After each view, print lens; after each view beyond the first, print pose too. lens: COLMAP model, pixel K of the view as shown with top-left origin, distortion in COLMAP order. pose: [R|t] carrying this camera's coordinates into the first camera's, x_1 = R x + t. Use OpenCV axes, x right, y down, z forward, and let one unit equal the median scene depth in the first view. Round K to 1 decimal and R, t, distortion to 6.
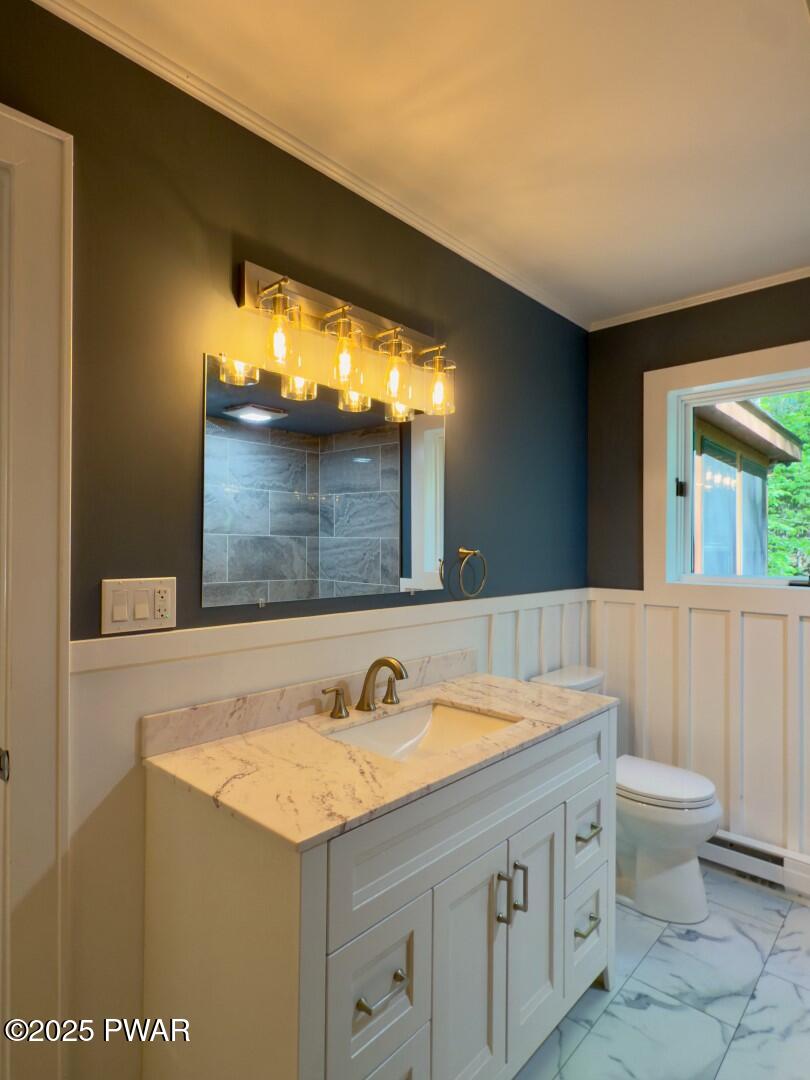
lens RADIAL K [[596.2, 0, 401.7], [0, 596.2, 541.6], [0, 0, 1]] dist [-0.000591, -0.000527]
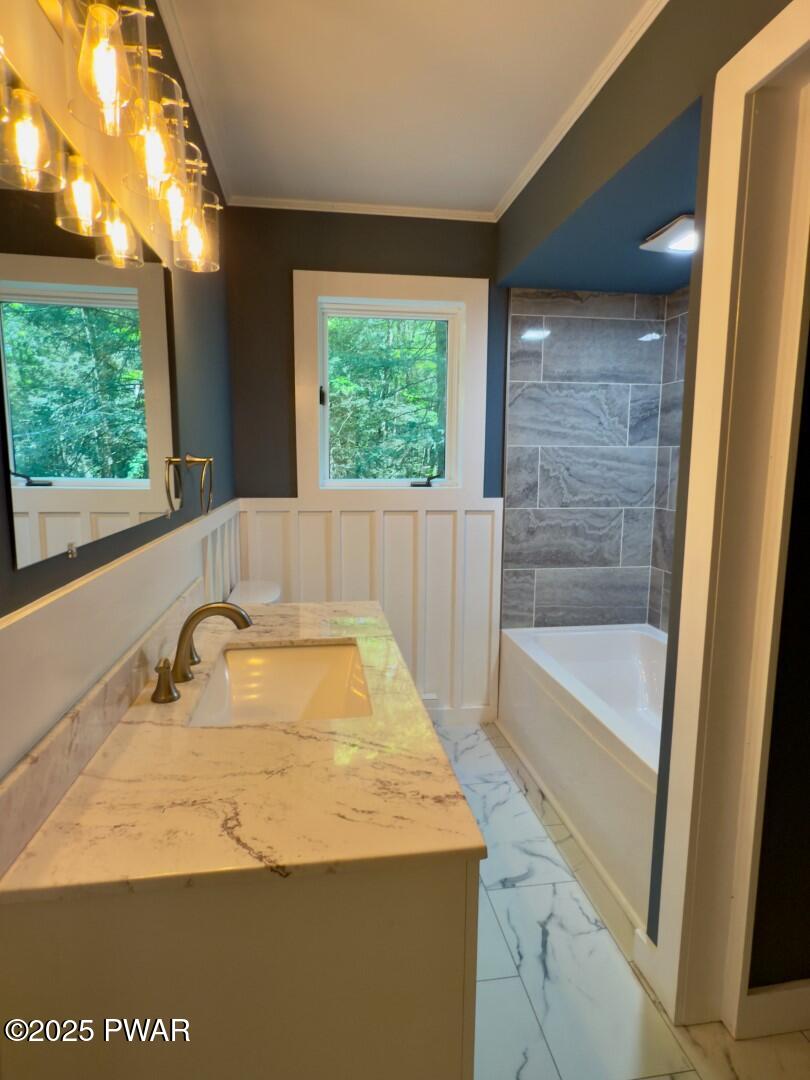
lens RADIAL K [[596.2, 0, 401.7], [0, 596.2, 541.6], [0, 0, 1]] dist [-0.000591, -0.000527]
pose [[0.634933, -0.114797, 0.763991, -0.453178], [-0.002677, 0.988566, 0.150766, 0.004737], [-0.772563, -0.097772, 0.627365, 0.374808]]
